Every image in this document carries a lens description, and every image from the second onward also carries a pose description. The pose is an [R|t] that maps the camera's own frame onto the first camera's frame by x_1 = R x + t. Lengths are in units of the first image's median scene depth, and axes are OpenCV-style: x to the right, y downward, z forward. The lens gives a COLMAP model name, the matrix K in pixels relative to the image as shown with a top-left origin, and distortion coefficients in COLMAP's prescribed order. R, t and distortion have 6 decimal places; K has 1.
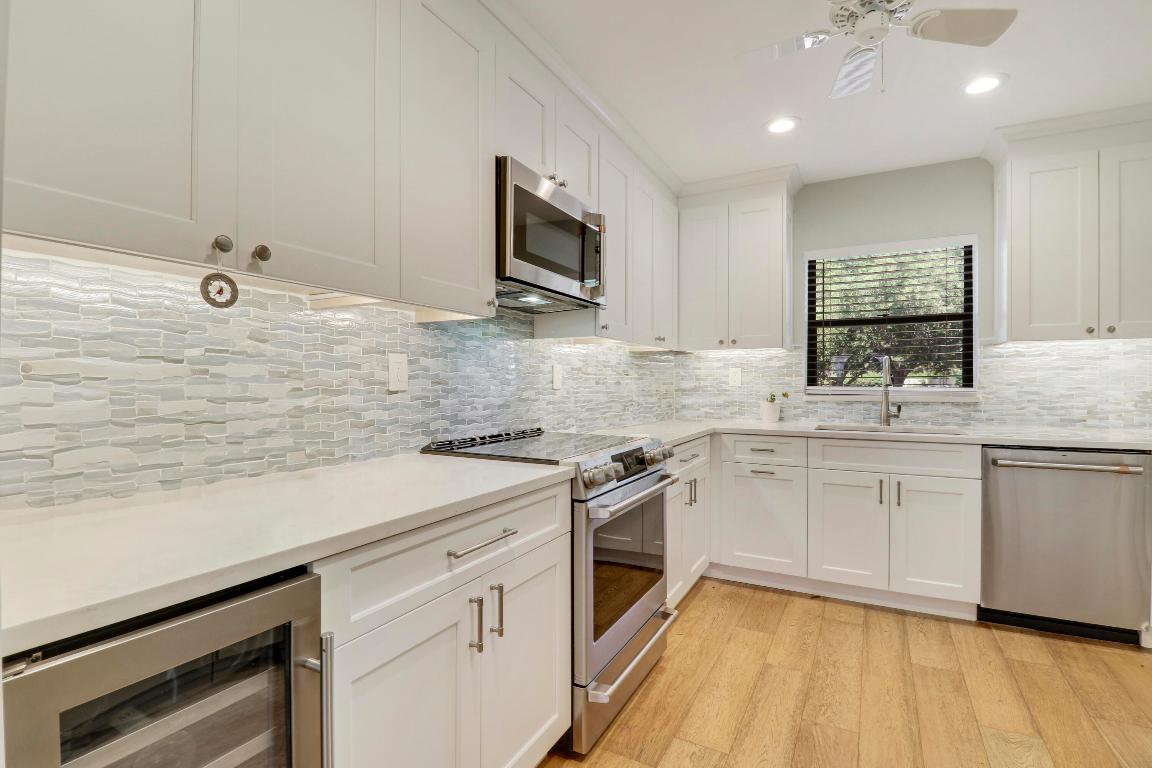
lens RADIAL K [[538.8, 0, 579.0], [0, 538.8, 379.0], [0, 0, 1]] dist [-0.000234, -0.010951]
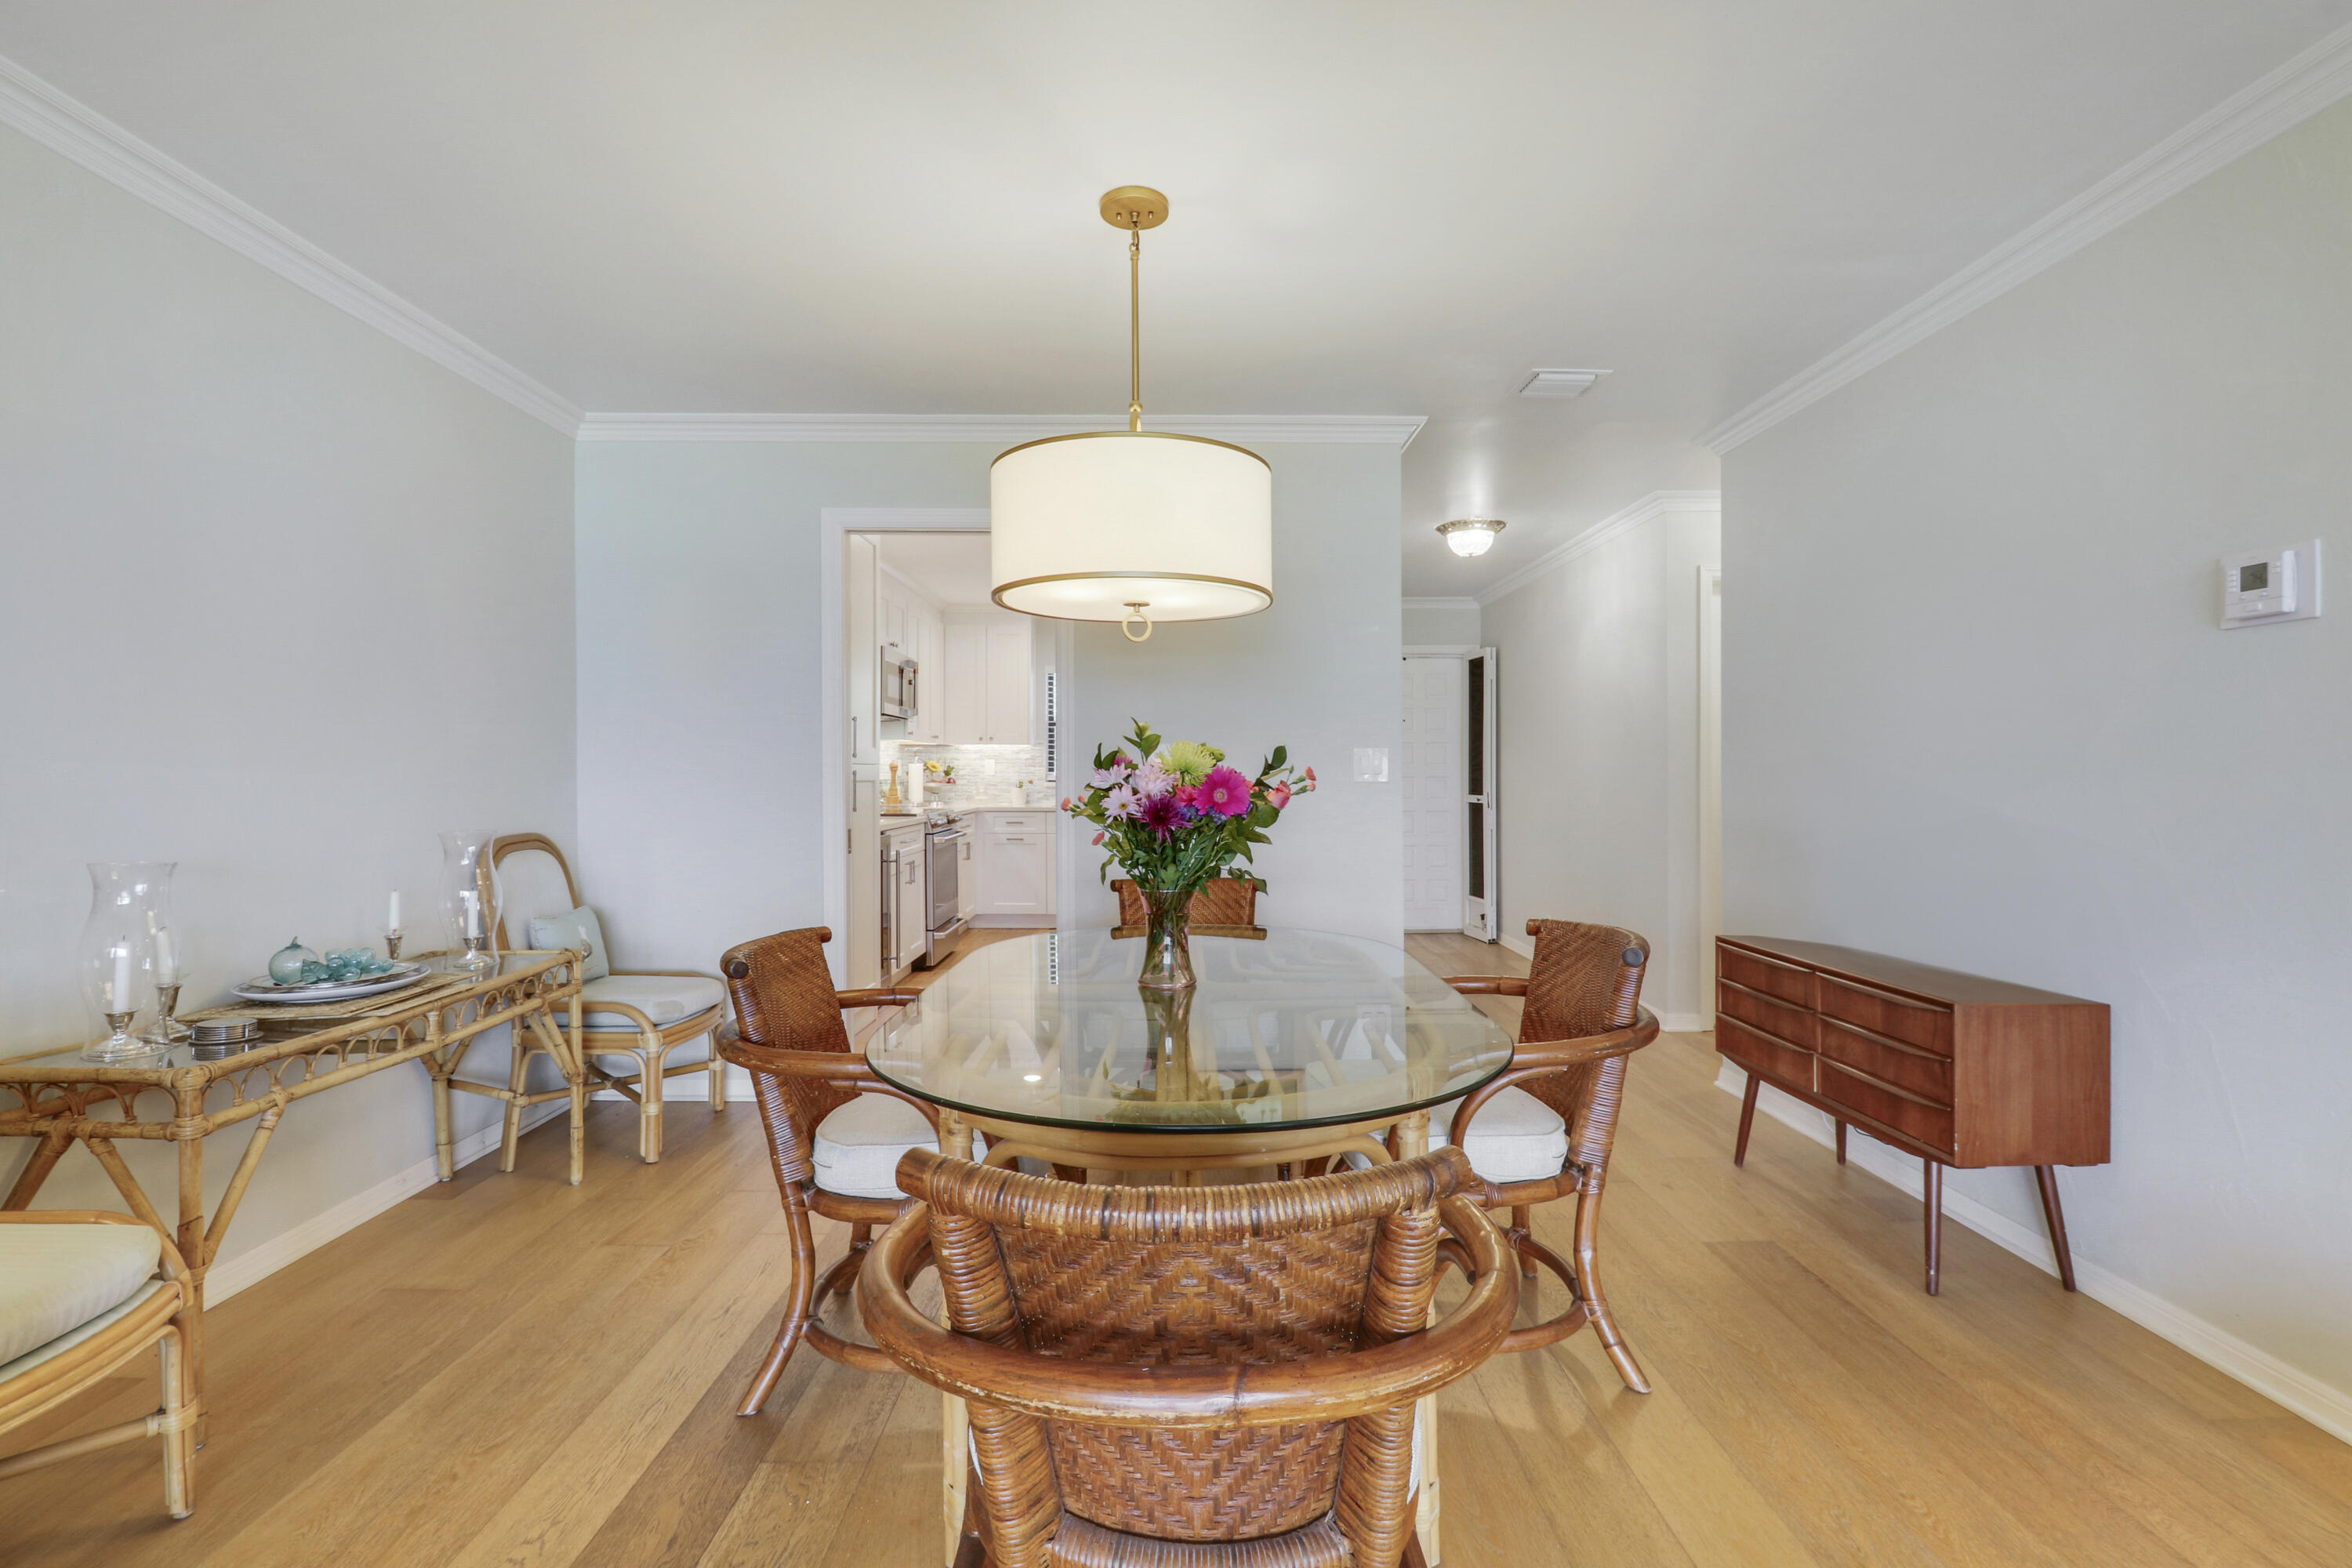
lens RADIAL K [[1128.6, 0, 1176.8], [0, 1128.6, 816.9], [0, 0, 1]] dist [-0.001109, -0.013057]
pose [[0.880673, -0.022376, 0.473196, -0.795999], [-0.000099, 0.998875, 0.047418, -0.018456], [-0.473725, -0.041806, 0.879680, -2.089420]]
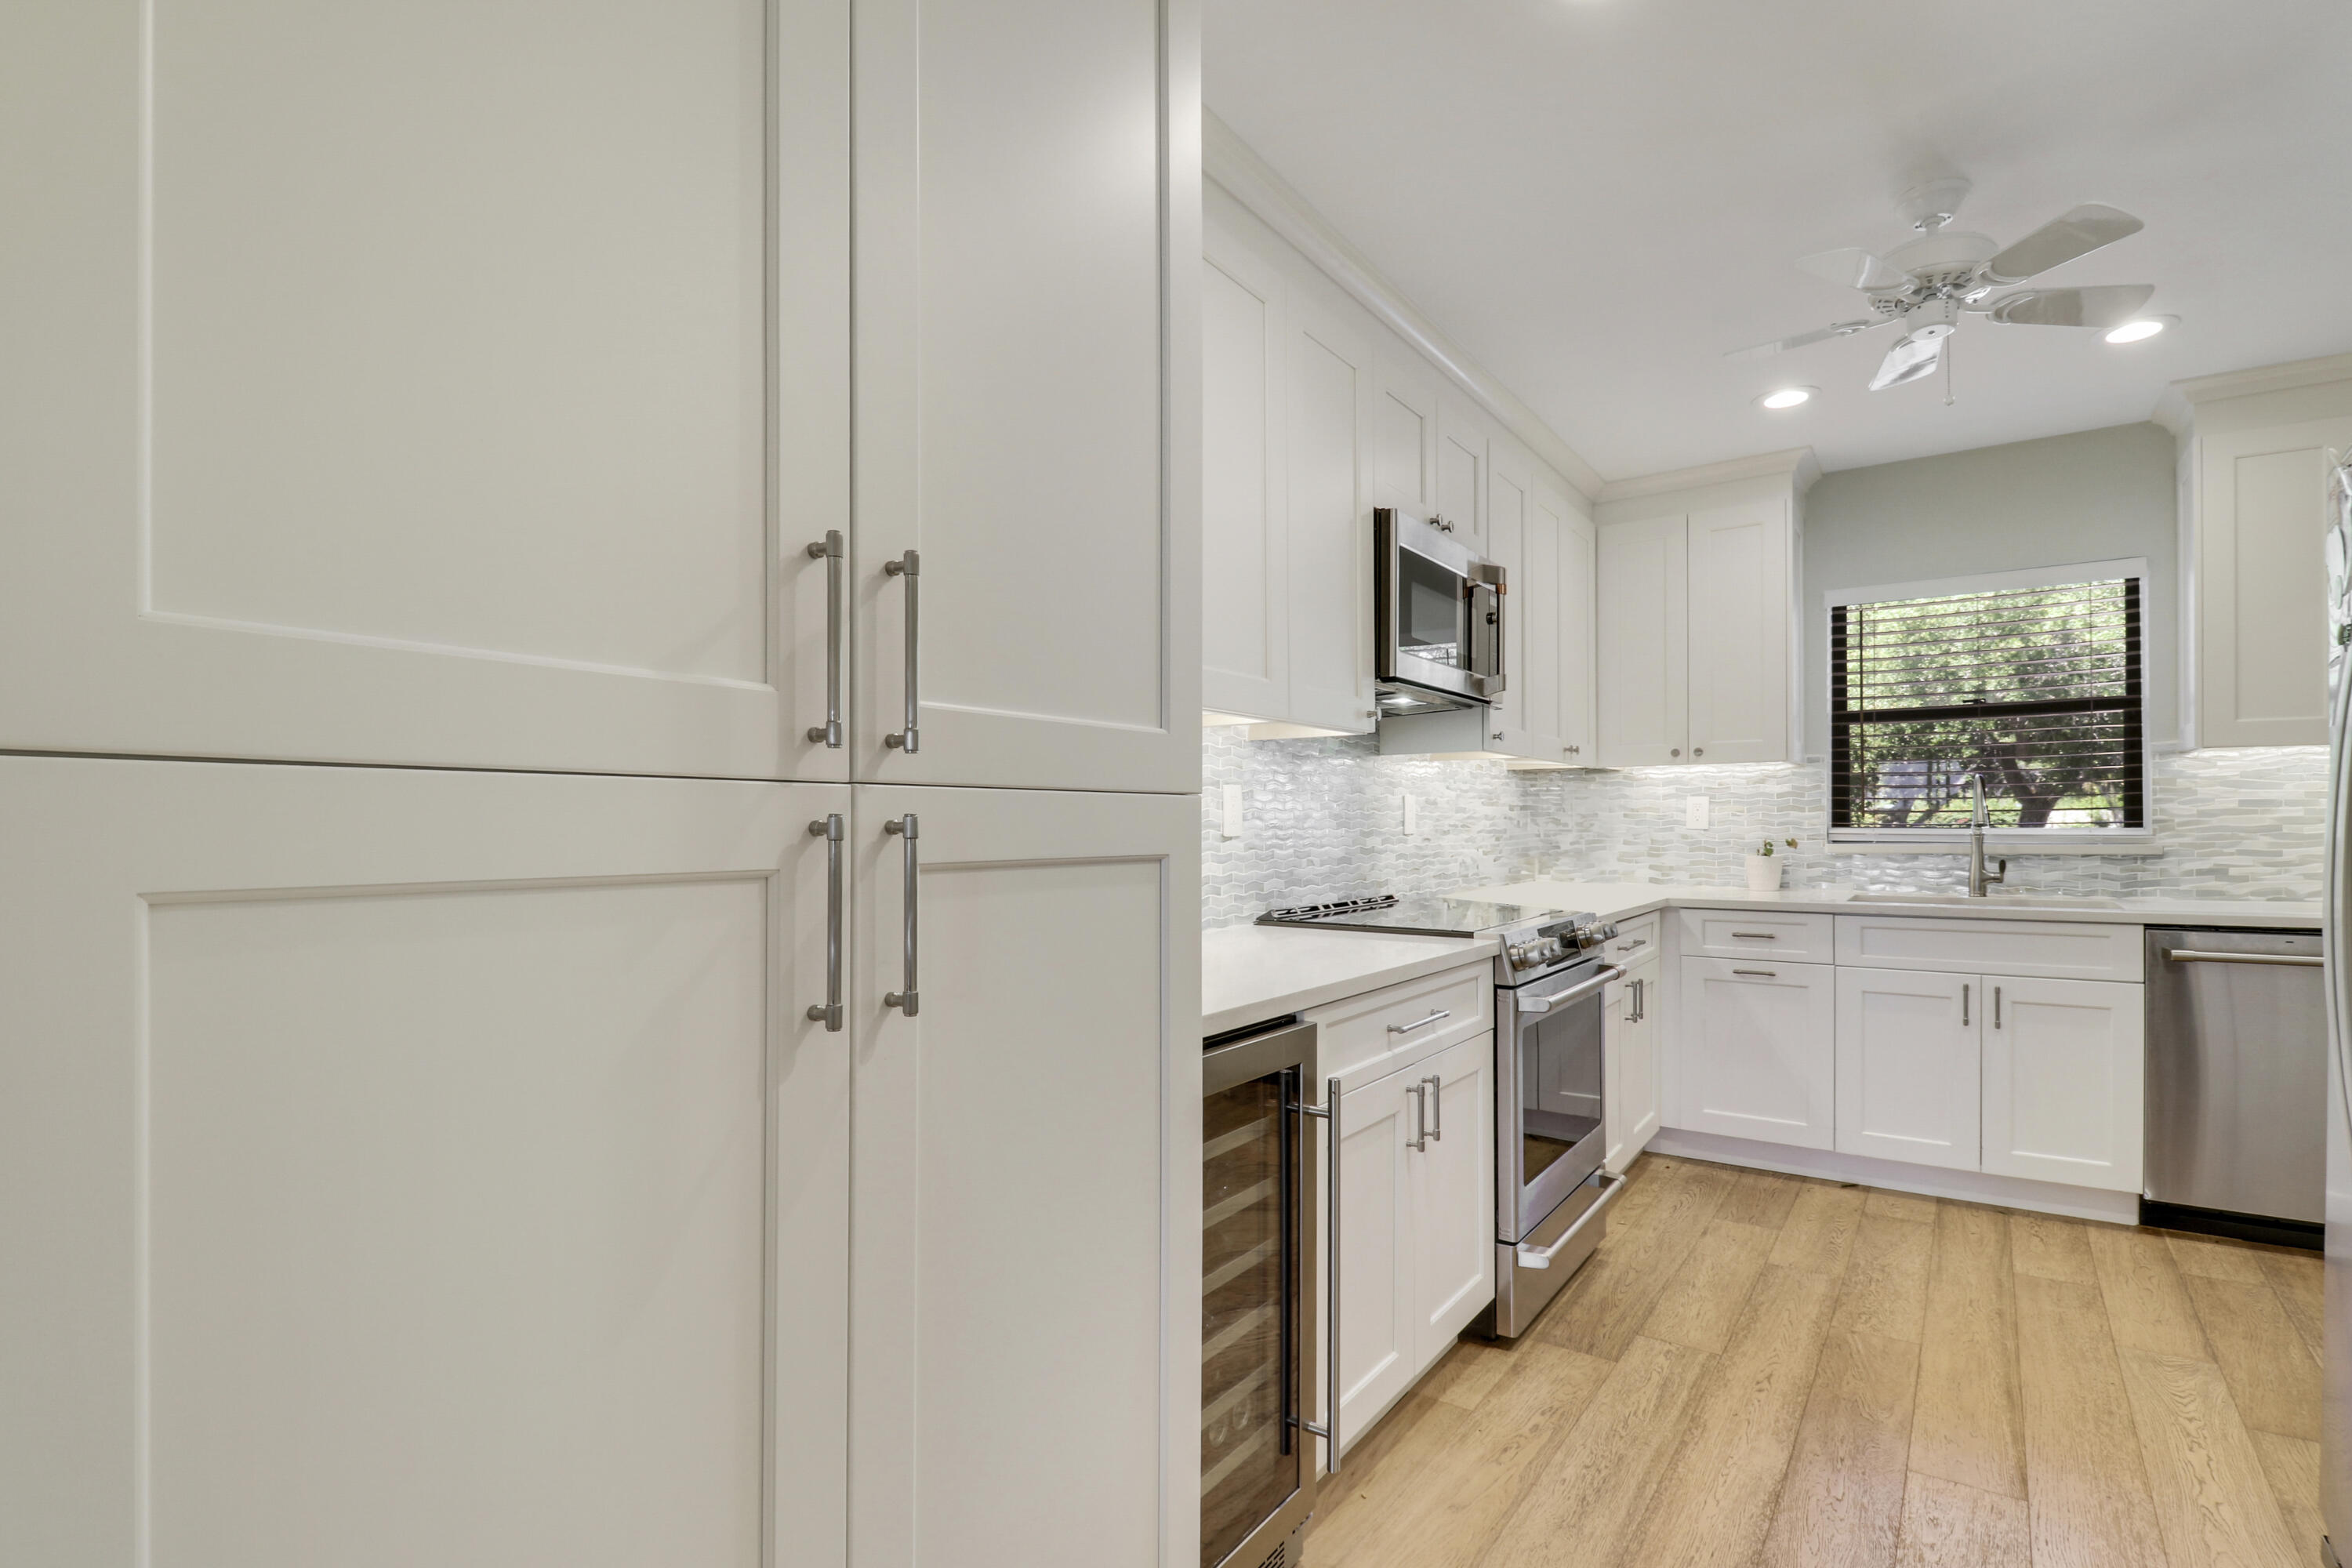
lens RADIAL K [[1128.6, 0, 1176.8], [0, 1128.6, 816.9], [0, 0, 1]] dist [-0.001109, -0.013057]
pose [[0.992753, -0.005807, -0.120034, -0.179635], [0.005913, 0.999982, 0.000532, -0.004254], [0.120029, -0.001238, 0.992770, -0.394487]]
